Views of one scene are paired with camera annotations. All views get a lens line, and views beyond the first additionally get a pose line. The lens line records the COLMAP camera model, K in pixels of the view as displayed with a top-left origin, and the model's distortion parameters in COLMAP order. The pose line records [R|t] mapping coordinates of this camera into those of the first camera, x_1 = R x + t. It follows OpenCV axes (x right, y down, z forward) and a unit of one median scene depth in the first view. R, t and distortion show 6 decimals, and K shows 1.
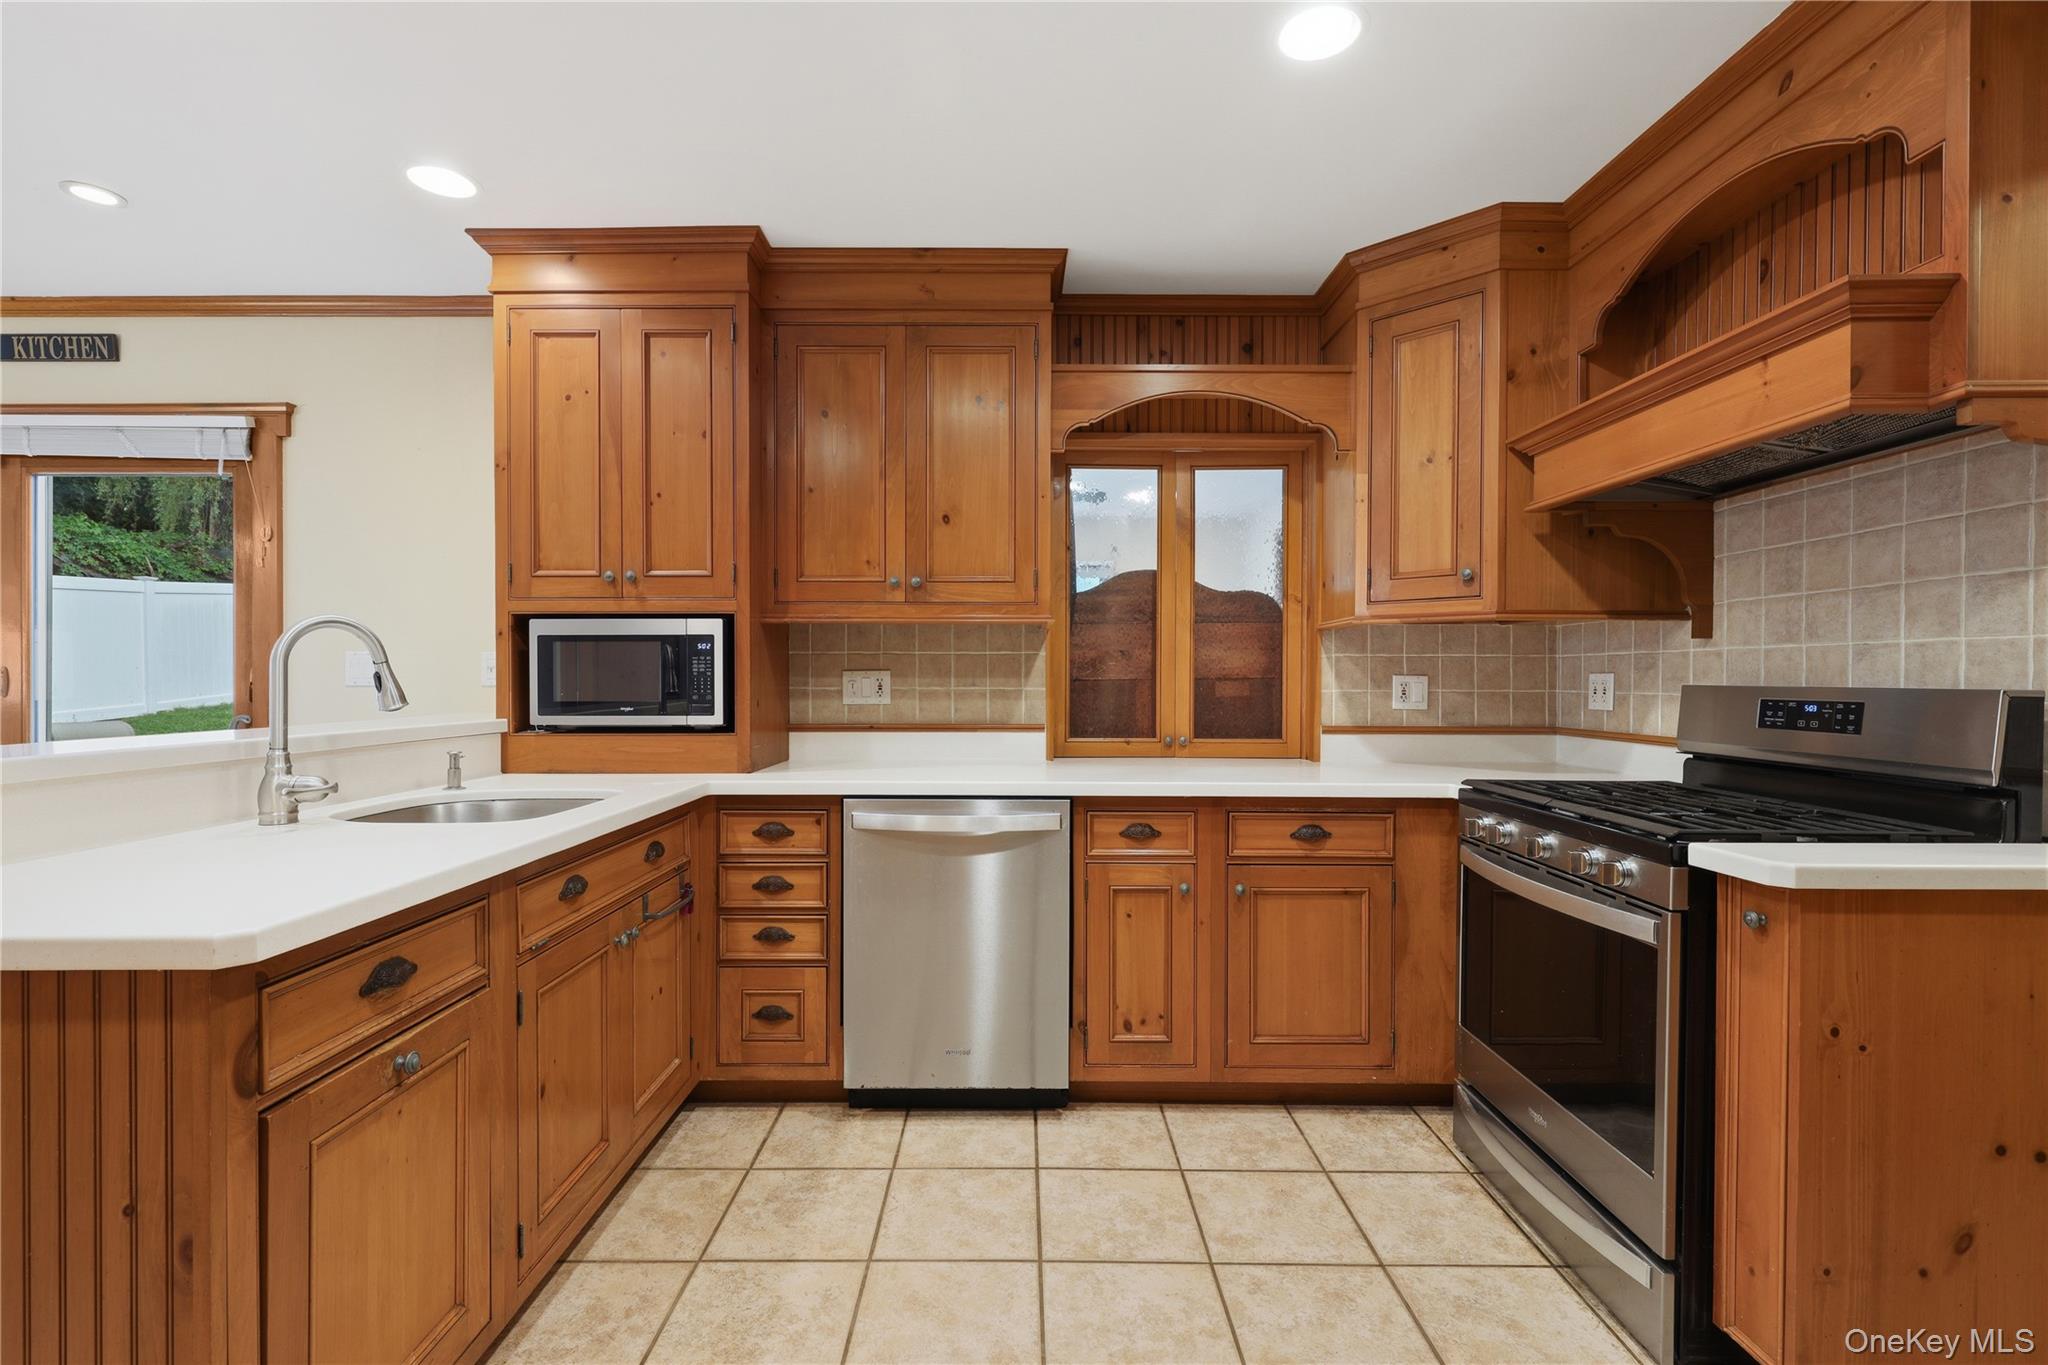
lens RADIAL K [[927.0, 0, 1012.6], [0, 927.0, 687.0], [0, 0, 1]] dist [-0.000741, -0.001527]
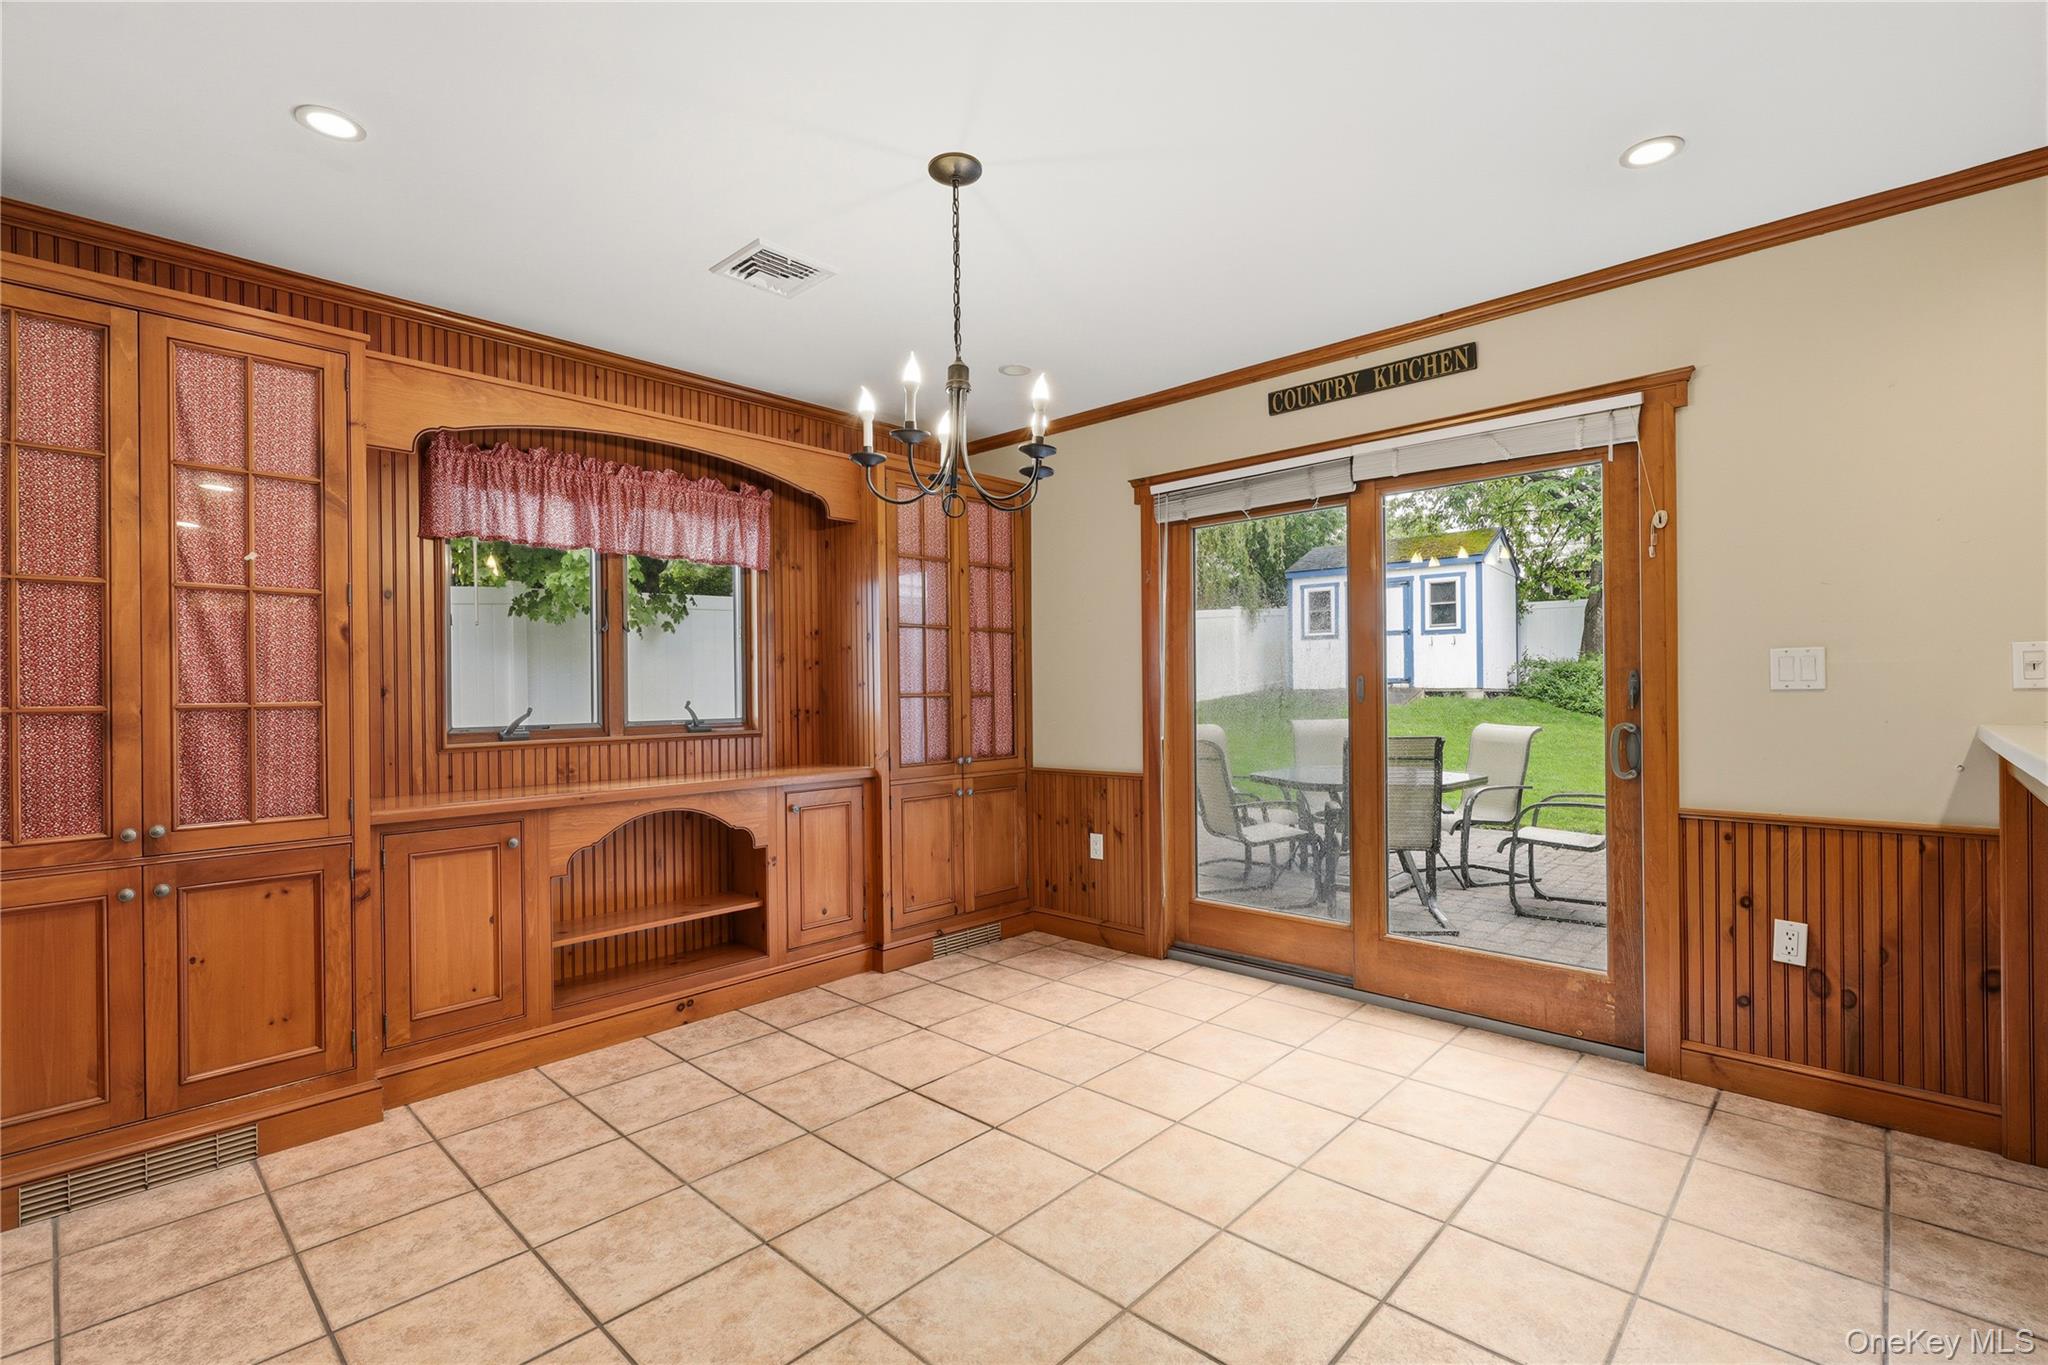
lens RADIAL K [[927.0, 0, 1020.0], [0, 927.0, 689.9], [0, 0, 1]] dist [-0.000741, -0.001527]
pose [[0.723850, -0.010136, -0.689882, -0.713450], [0.007075, 0.999949, -0.007268, -0.000574], [0.689921, 0.000380, 0.723885, -0.075109]]
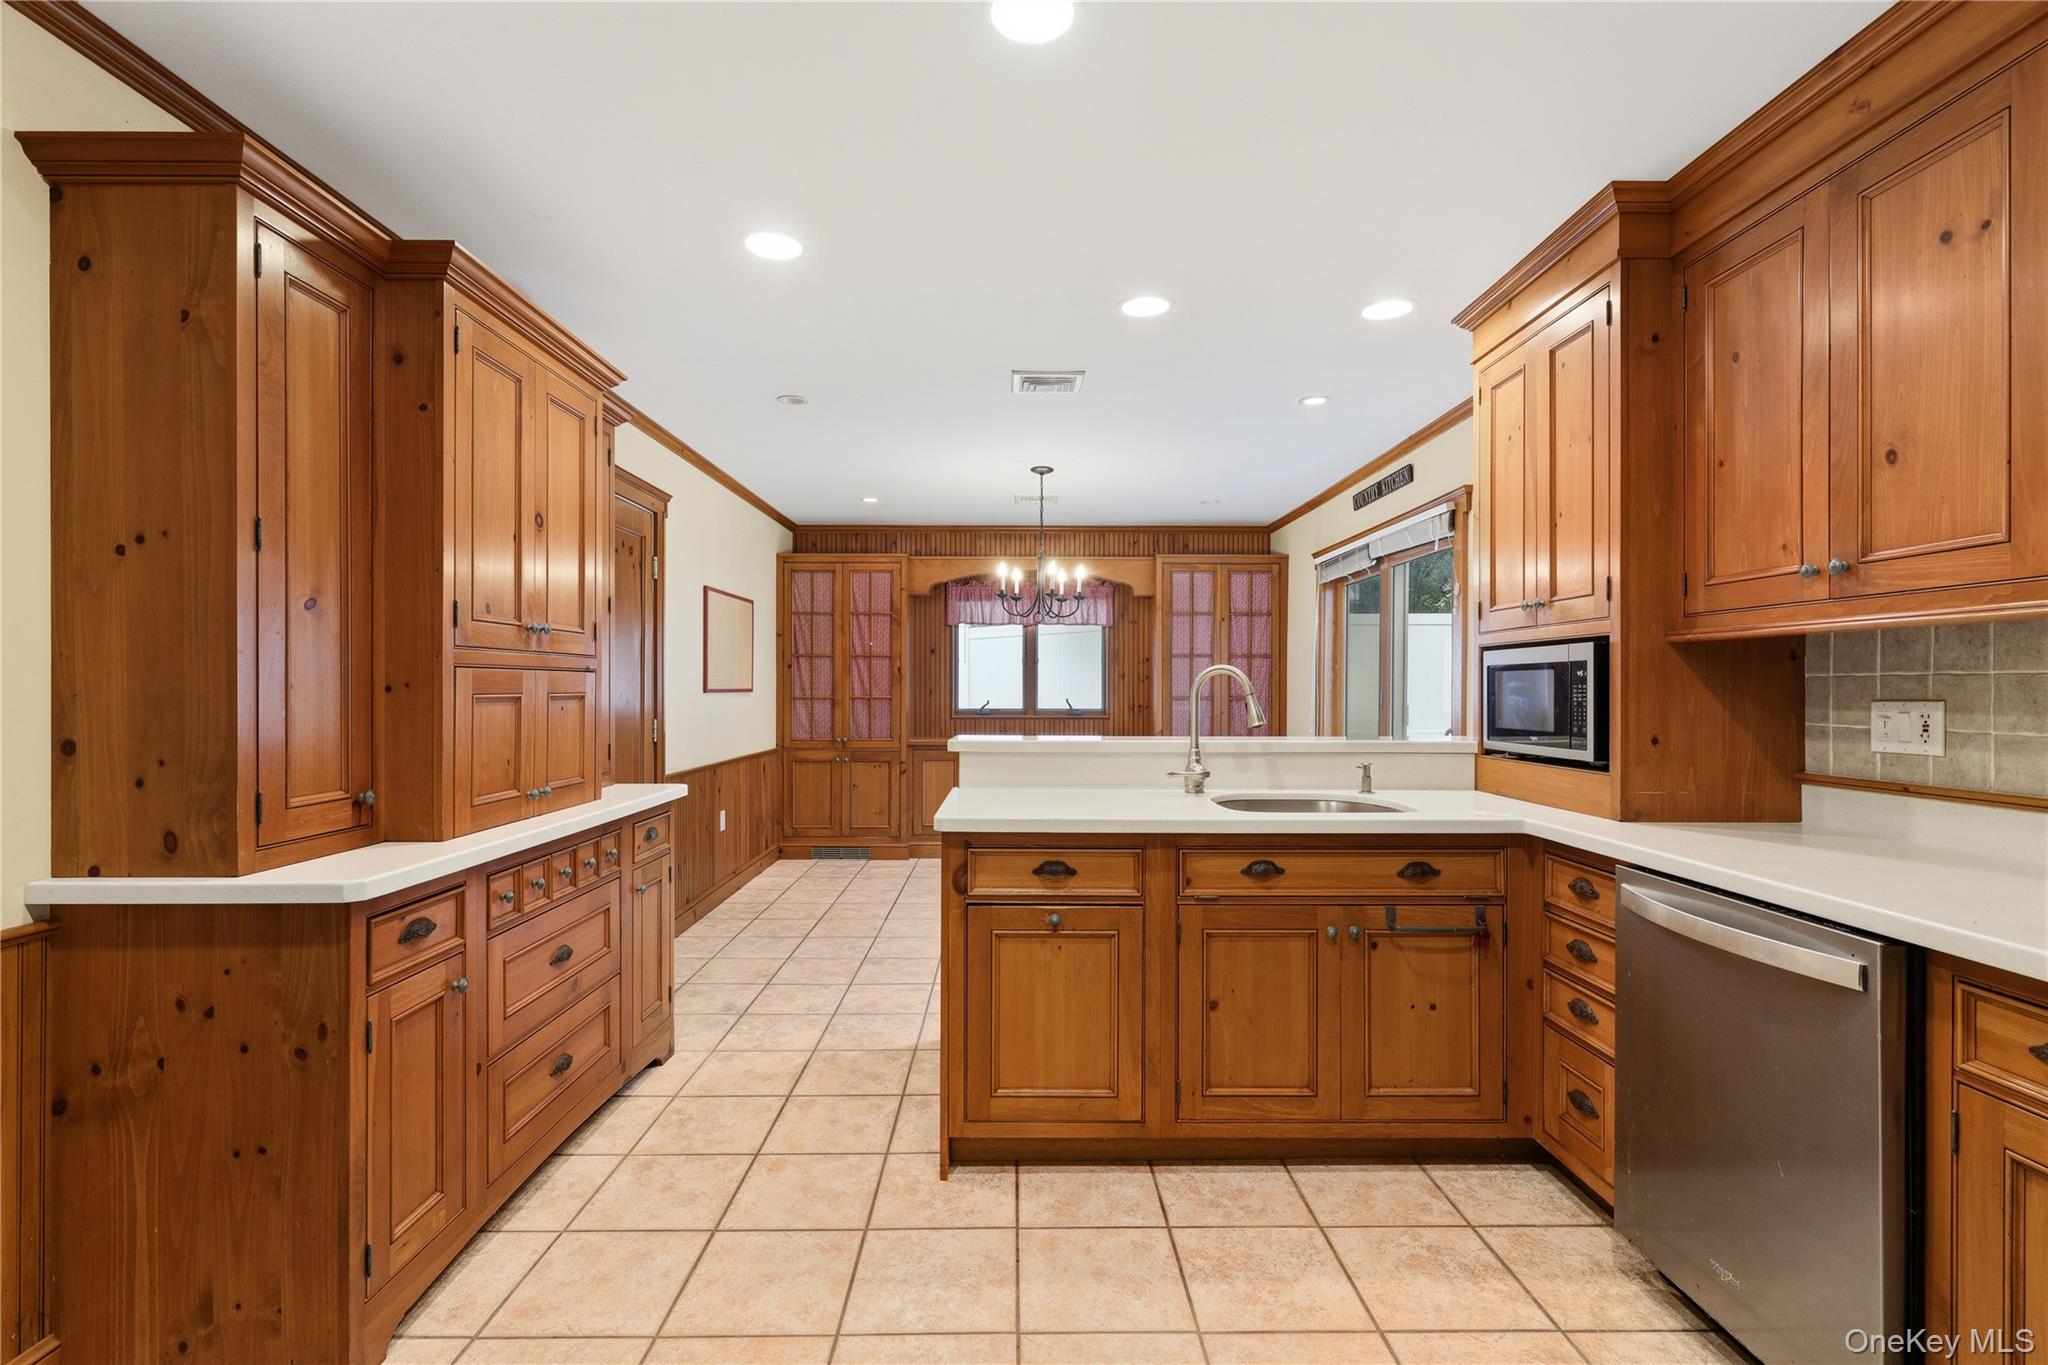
lens RADIAL K [[927.0, 0, 1017.3], [0, 927.0, 686.9], [0, 0, 1]] dist [-0.000741, -0.001527]
pose [[-0.002404, -0.002513, -0.999994, 0.548452], [-0.010835, 0.999938, -0.002486, -0.021748], [0.999938, 0.010829, -0.002432, 0.433395]]
